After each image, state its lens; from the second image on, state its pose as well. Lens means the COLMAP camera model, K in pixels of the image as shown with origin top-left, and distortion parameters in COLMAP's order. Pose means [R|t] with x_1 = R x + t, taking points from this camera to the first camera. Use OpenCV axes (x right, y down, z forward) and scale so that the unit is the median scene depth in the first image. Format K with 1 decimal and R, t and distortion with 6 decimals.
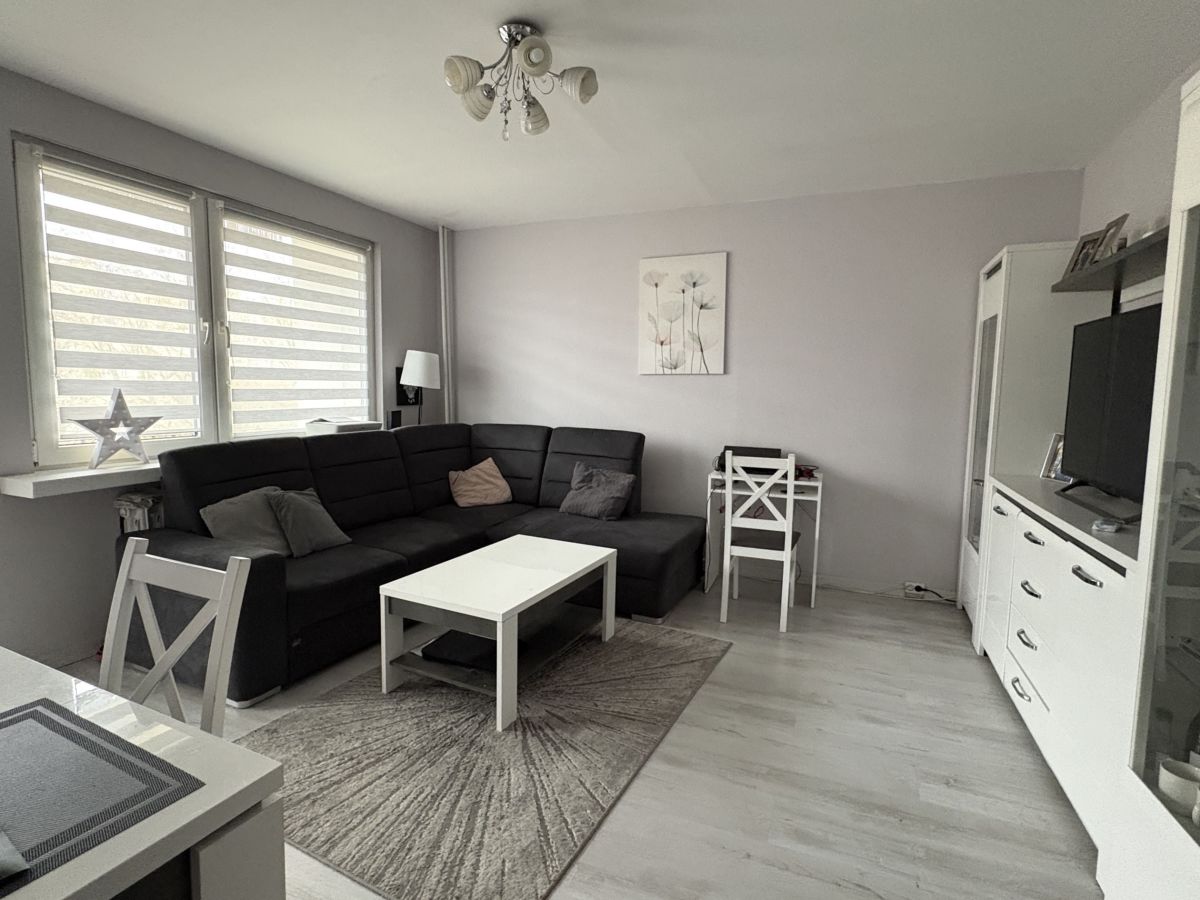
lens RADIAL K [[593.3, 0, 600.0], [0, 593.3, 450.0], [0, 0, 1]] dist [0.000949, 0.000233]
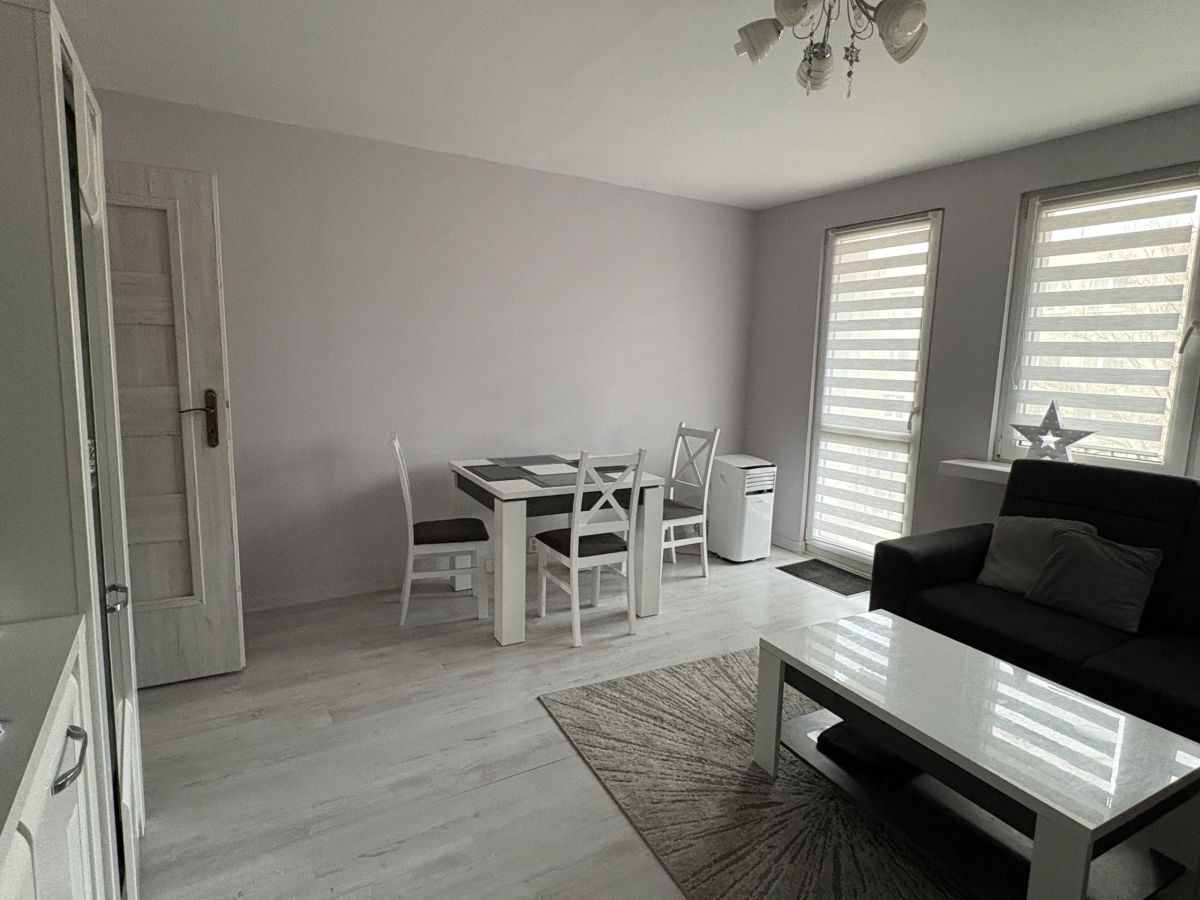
lens RADIAL K [[656.2, 0, 600.0], [0, 656.2, 450.0], [0, 0, 1]] dist [-0.001633, -0.000404]
pose [[-0.589444, 0.082100, -0.803627, 0.708363], [-0.125575, 0.973416, 0.191553, -0.159061], [0.797989, 0.213825, -0.563464, 1.179812]]
